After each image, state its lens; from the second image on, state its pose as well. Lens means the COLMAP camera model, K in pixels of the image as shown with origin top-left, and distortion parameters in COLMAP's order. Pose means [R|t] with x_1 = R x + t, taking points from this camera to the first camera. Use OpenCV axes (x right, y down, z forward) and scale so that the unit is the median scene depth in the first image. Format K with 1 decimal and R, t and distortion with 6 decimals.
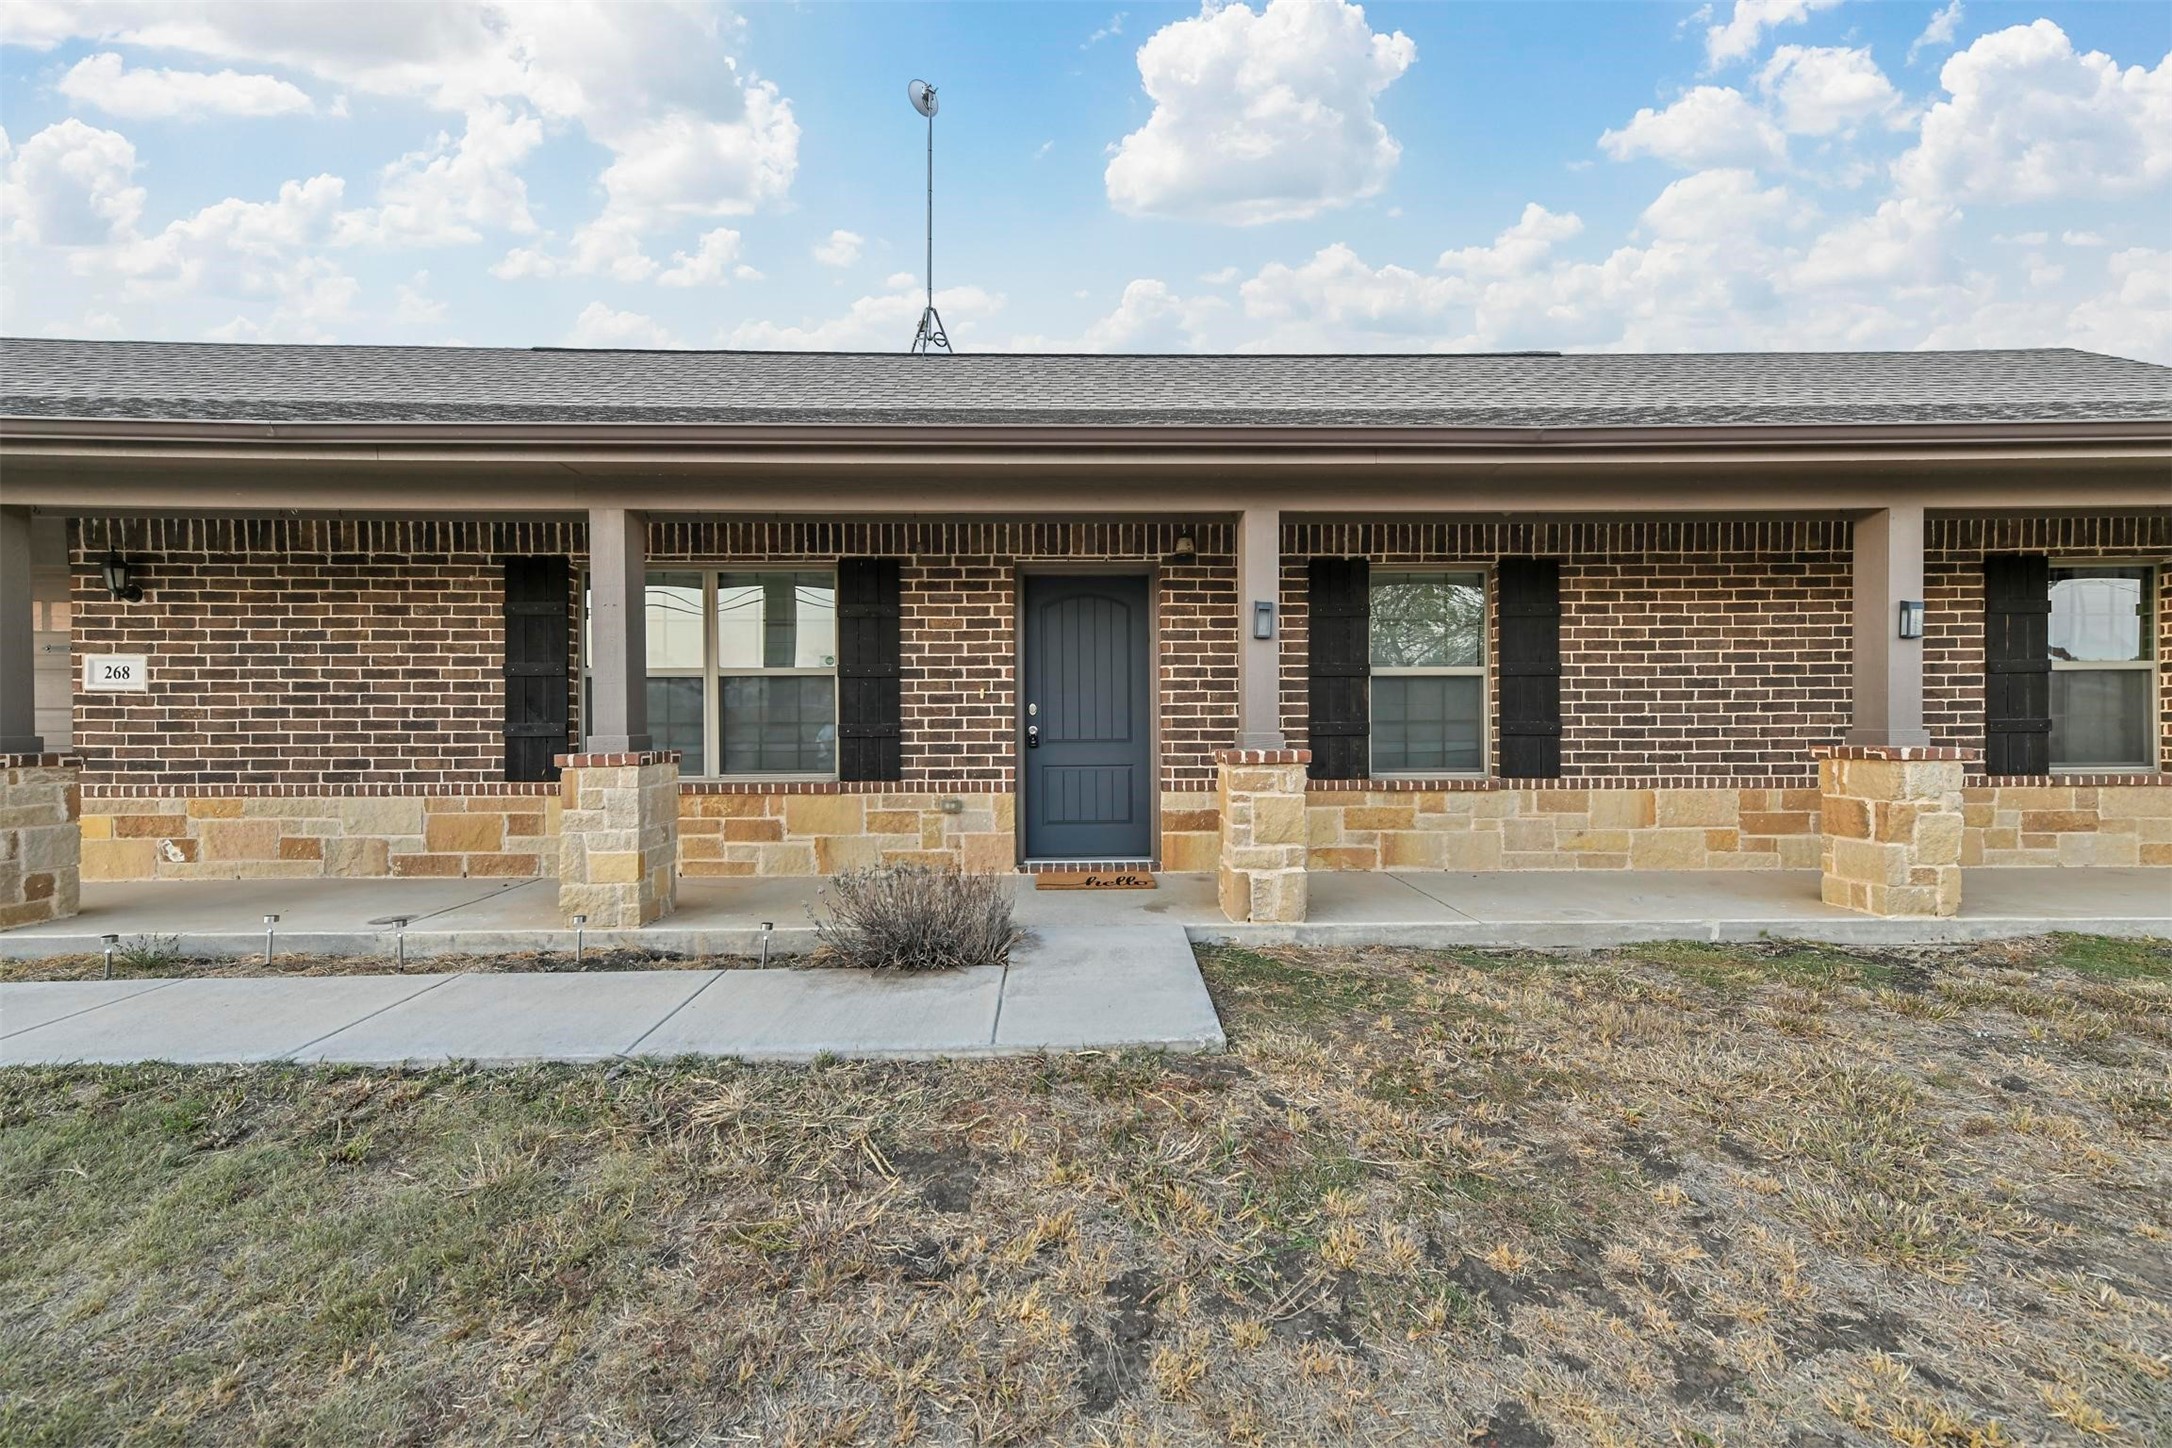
lens RADIAL K [[861.1, 0, 1085.7], [0, 861.1, 728.2], [0, 0, 1]] dist [0.019246, 0.000215]
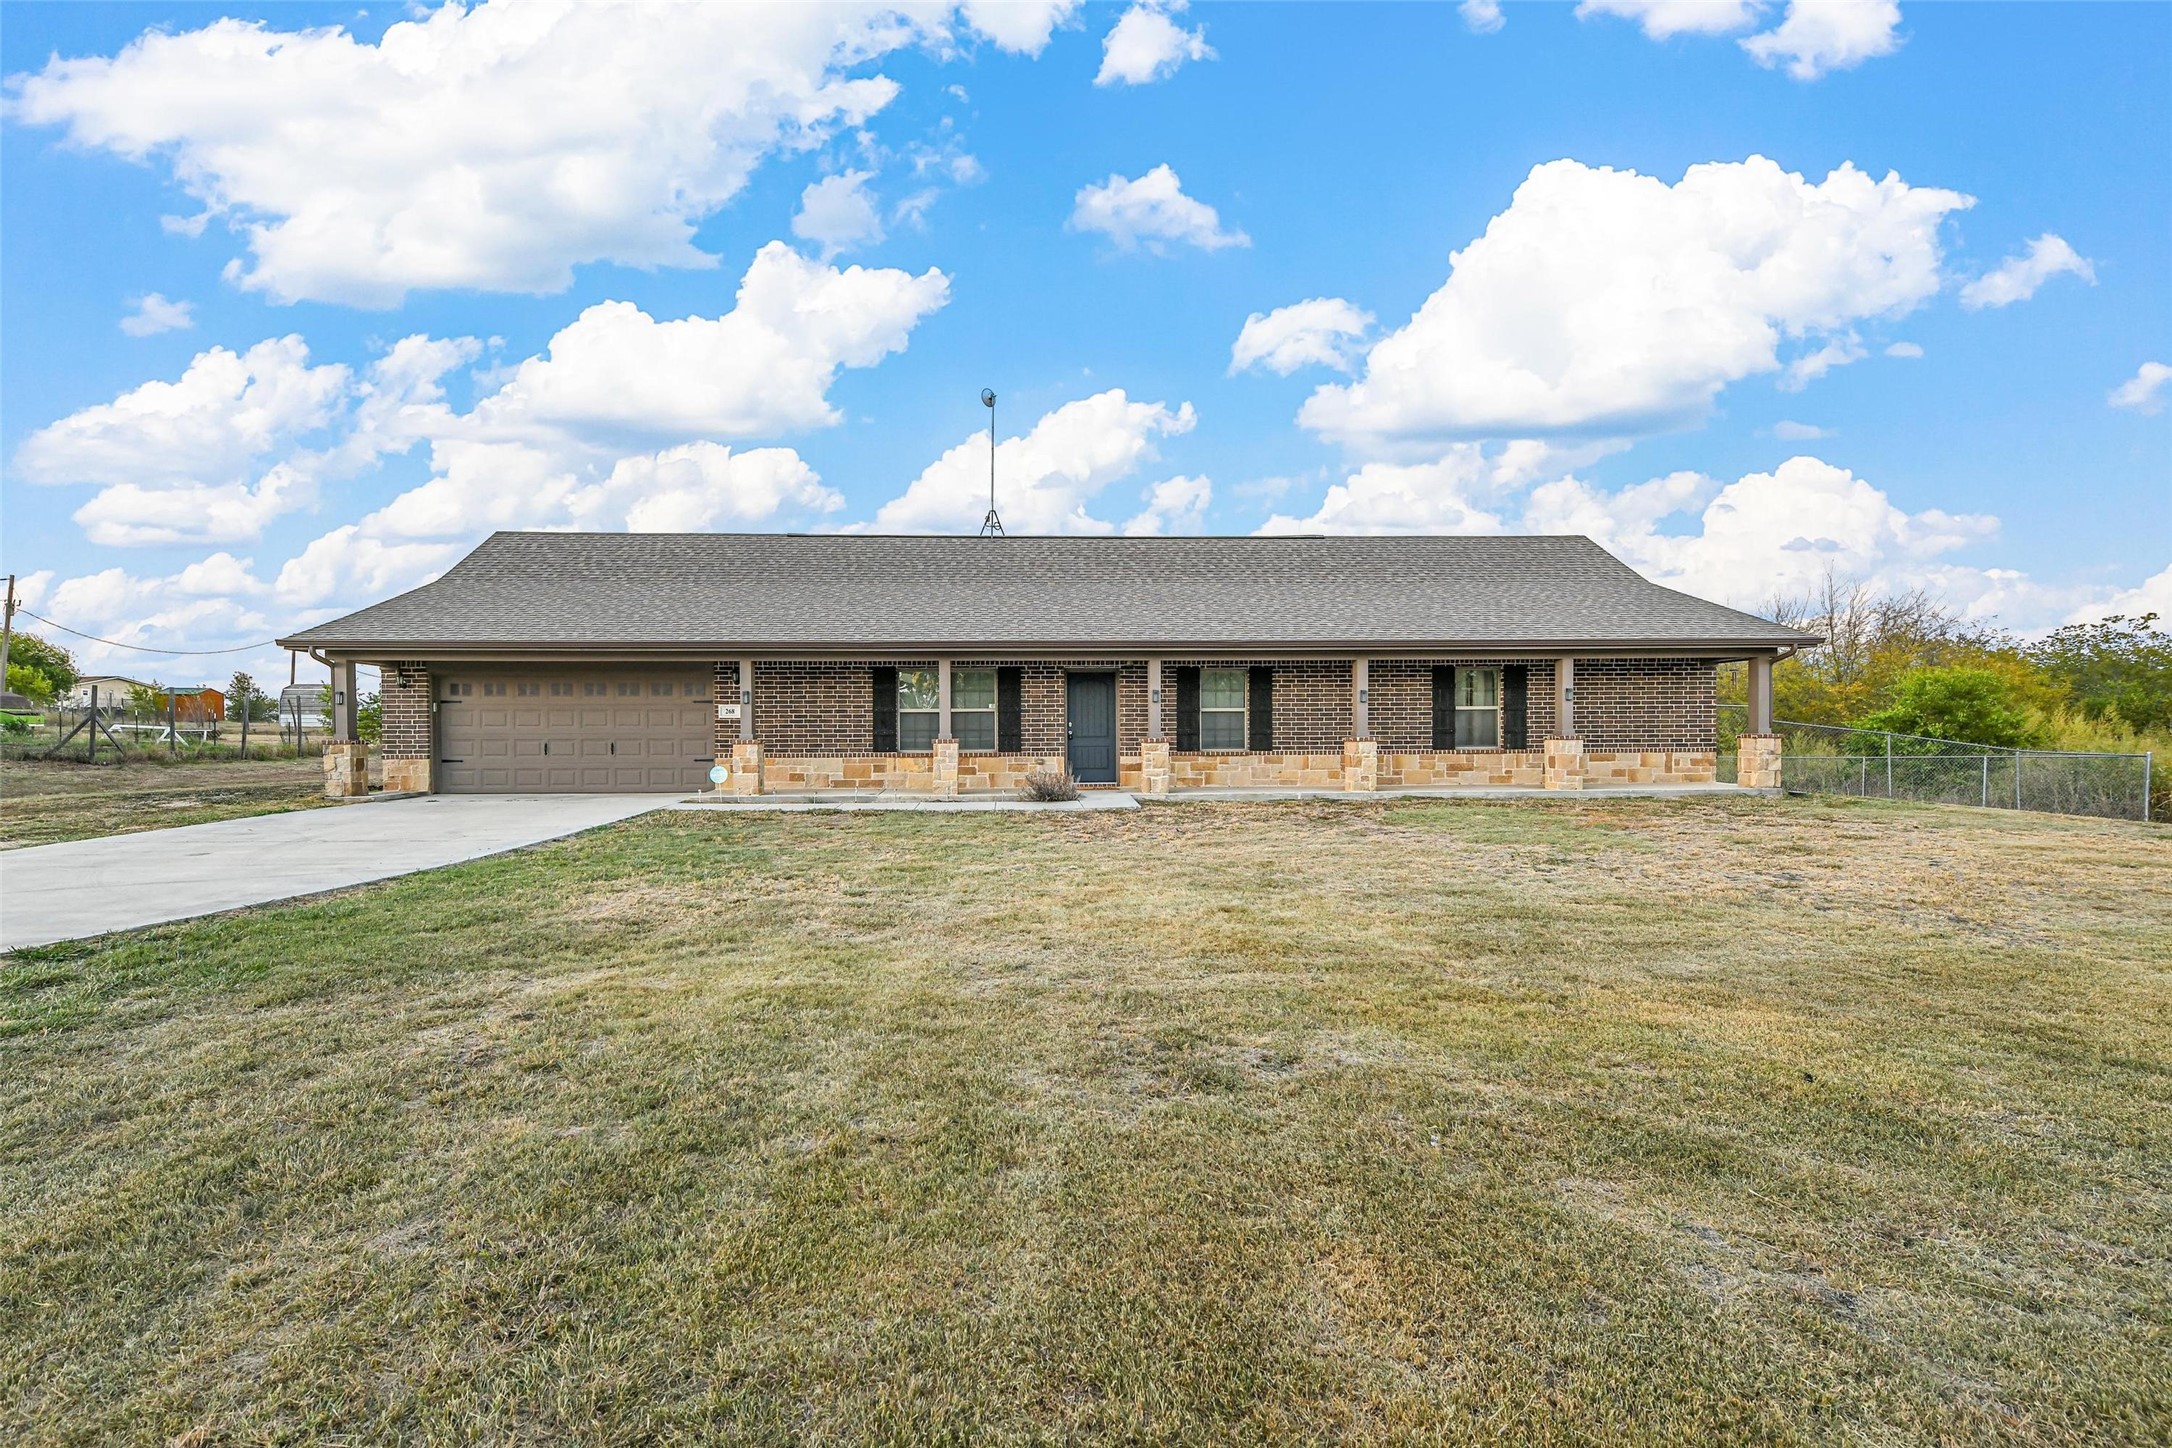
lens RADIAL K [[921.8, 0, 1085.4], [0, 921.8, 731.5], [0, 0, 1]] dist [0.021101, 0.000032]
pose [[0.996774, -0.000726, 0.080259, -0.243049], [0.000843, 0.999999, -0.001422, 0.003216], [-0.080258, 0.001485, 0.996773, -1.784553]]
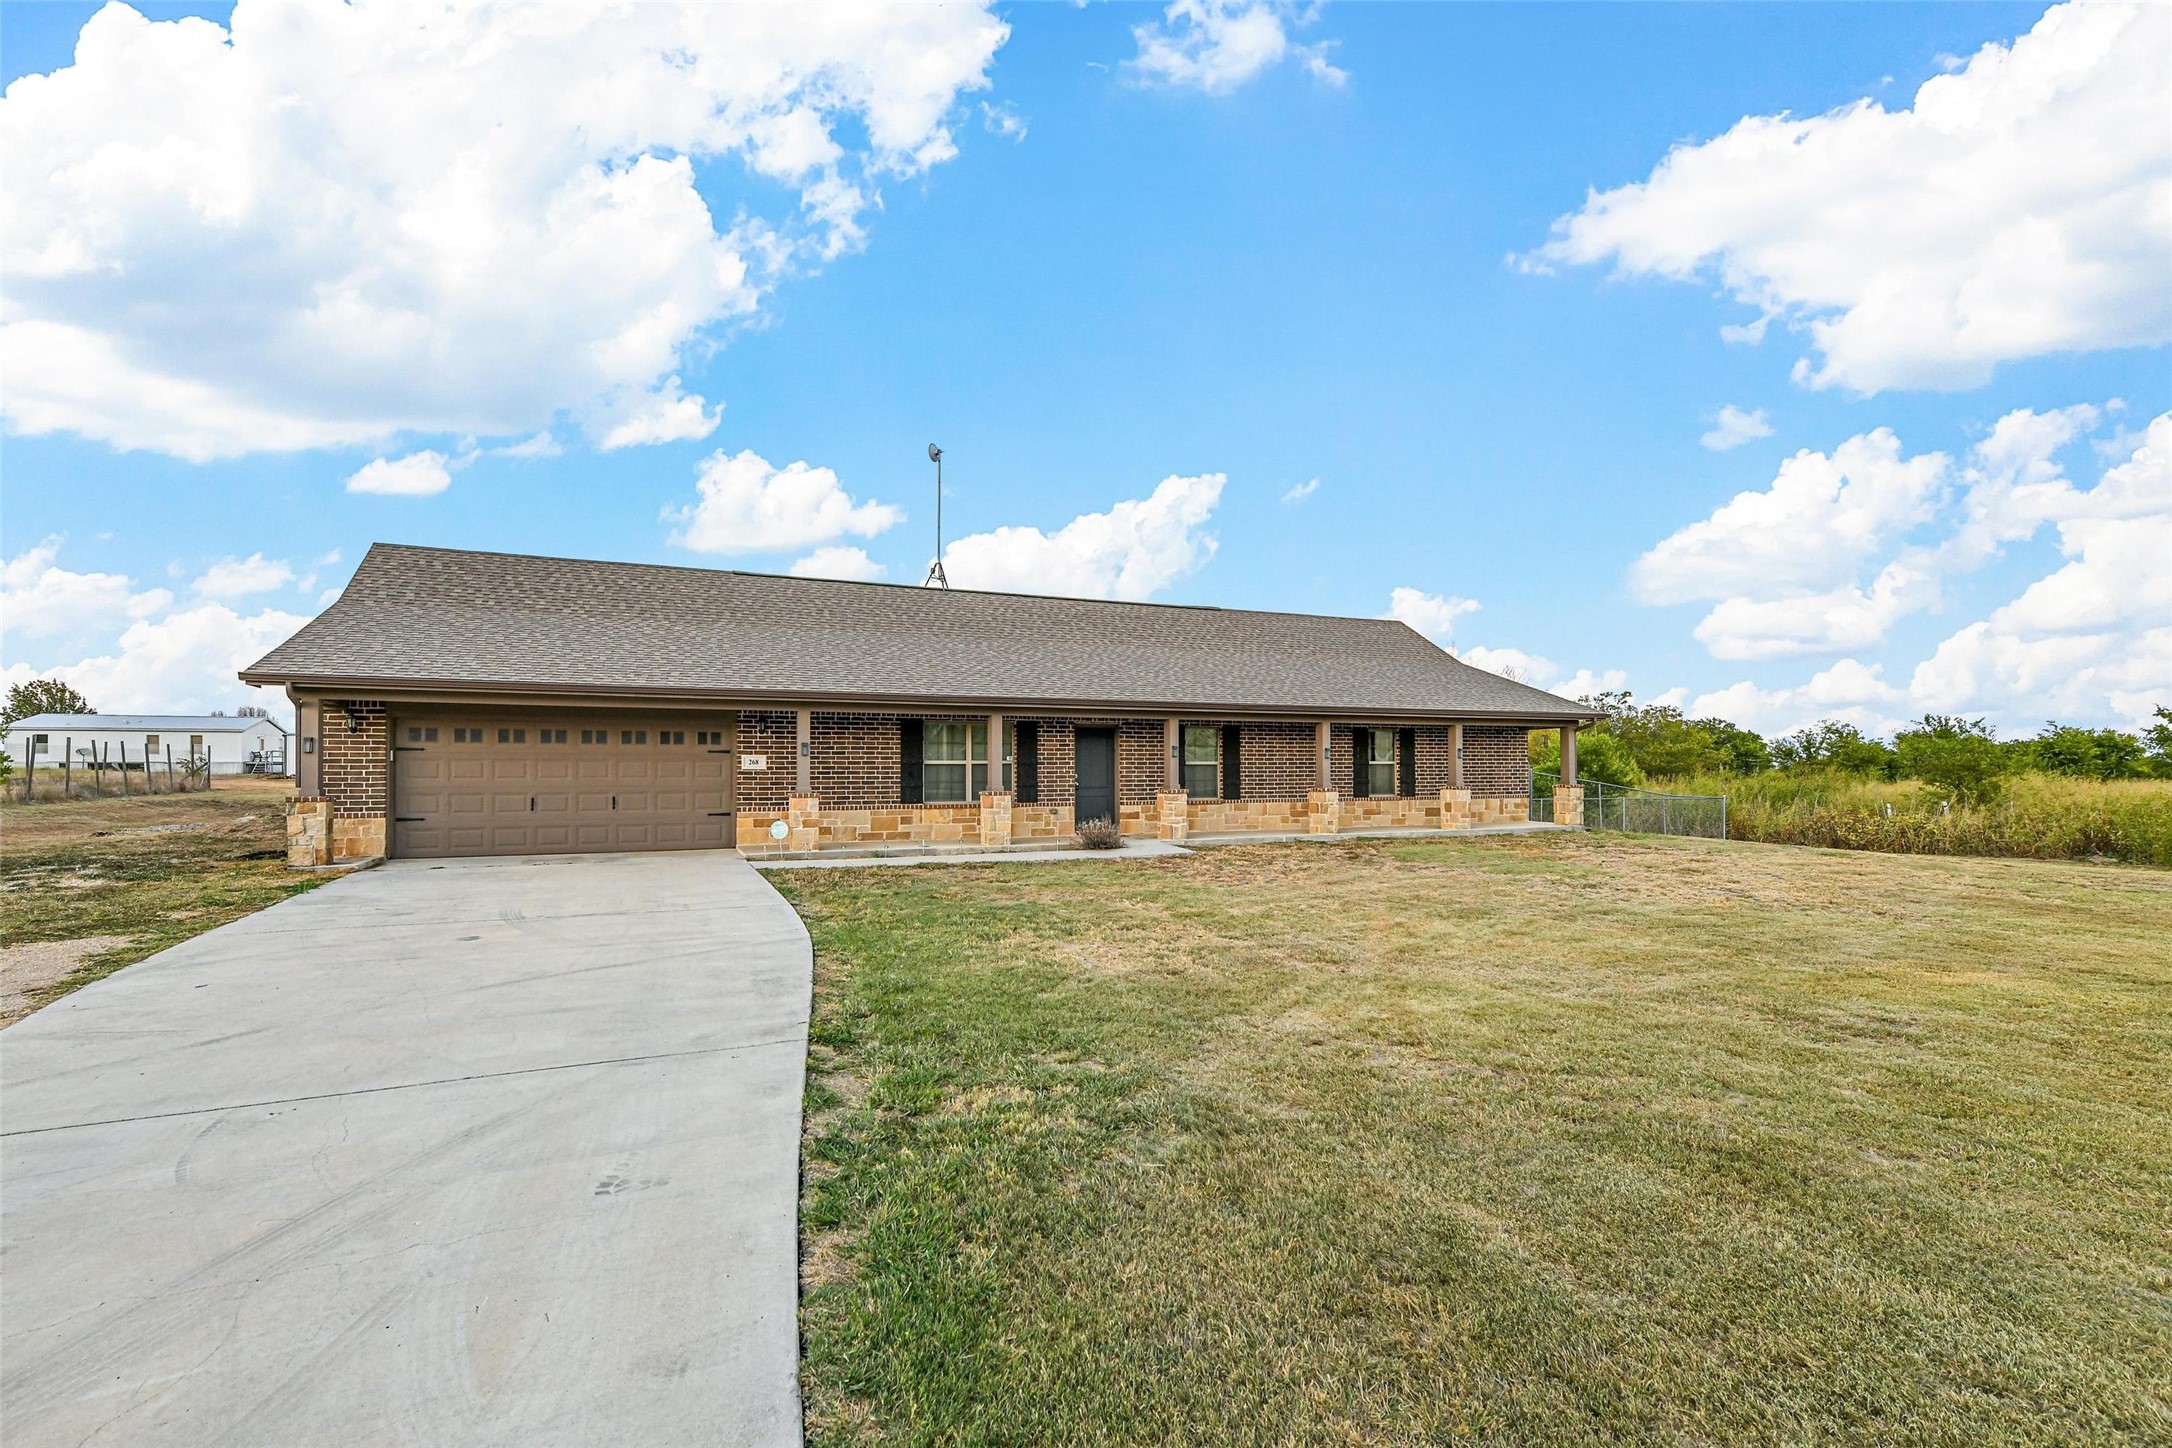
lens RADIAL K [[852.4, 0, 1088.9], [0, 852.4, 733.6], [0, 0, 1]] dist [0.017003, 0.000058]
pose [[0.920635, 0.020217, 0.389901, -1.119814], [0.001638, 0.998450, -0.055639, -0.006237], [-0.390421, 0.051862, 0.919175, -1.558794]]
